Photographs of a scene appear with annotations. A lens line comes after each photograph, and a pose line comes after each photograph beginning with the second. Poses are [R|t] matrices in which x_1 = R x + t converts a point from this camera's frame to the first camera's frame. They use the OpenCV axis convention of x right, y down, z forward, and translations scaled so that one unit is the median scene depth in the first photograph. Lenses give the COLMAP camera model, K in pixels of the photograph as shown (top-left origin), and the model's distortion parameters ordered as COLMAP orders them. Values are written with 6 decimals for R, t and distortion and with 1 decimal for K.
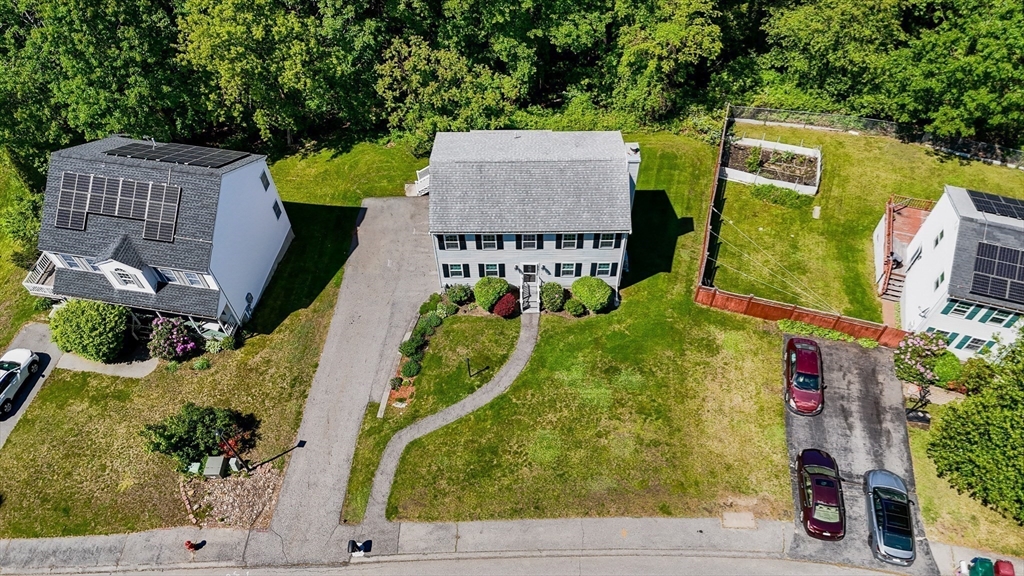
lens RADIAL K [[777.5, 0, 506.2], [0, 777.5, 286.4], [0, 0, 1]] dist [0.042620, -0.009551]
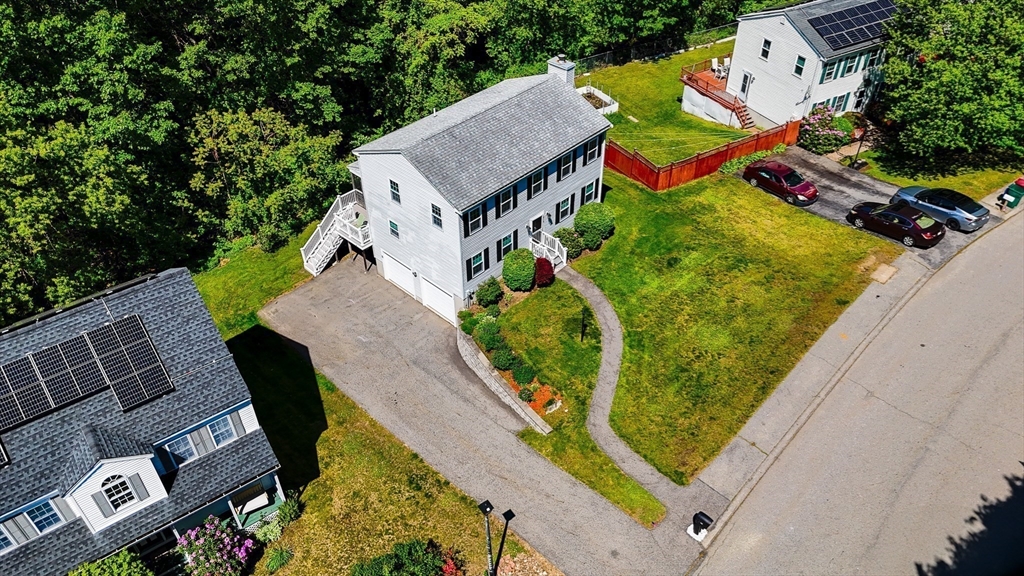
lens RADIAL K [[777.5, 0, 512.0], [0, 777.5, 288.9], [0, 0, 1]] dist [0.042620, -0.009551]
pose [[0.681866, -0.456012, 0.571937, -0.547258], [0.588335, 0.806508, -0.058378, 0.074190], [-0.434651, 0.376296, 0.818218, 0.319328]]
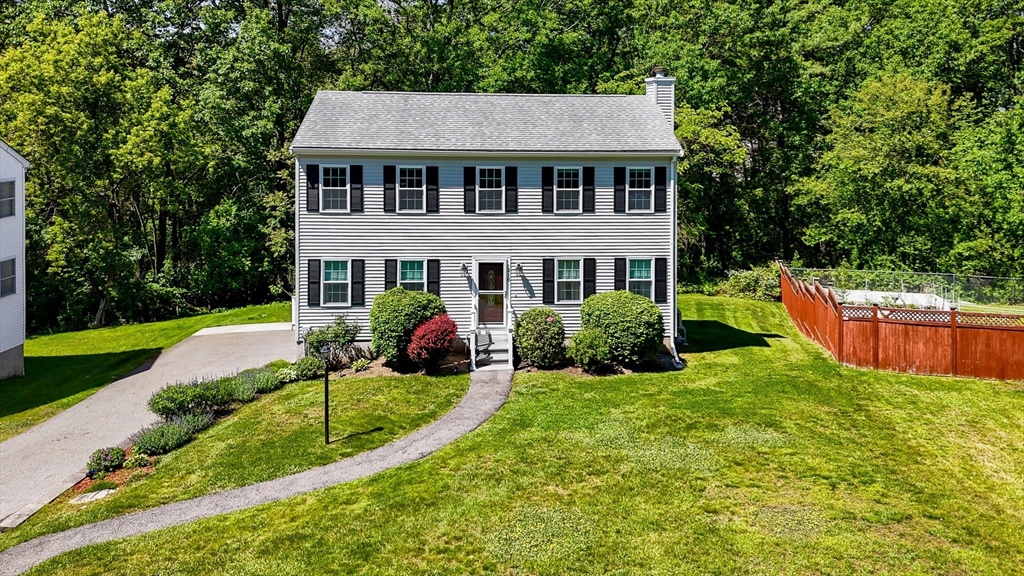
lens RADIAL K [[777.5, 0, 534.1], [0, 777.5, 283.8], [0, 0, 1]] dist [0.042620, -0.009551]
pose [[0.997358, 0.024659, 0.068331, 0.024454], [0.042829, 0.560162, -0.827275, 0.396809], [-0.058676, 0.828016, 0.557626, 0.748089]]
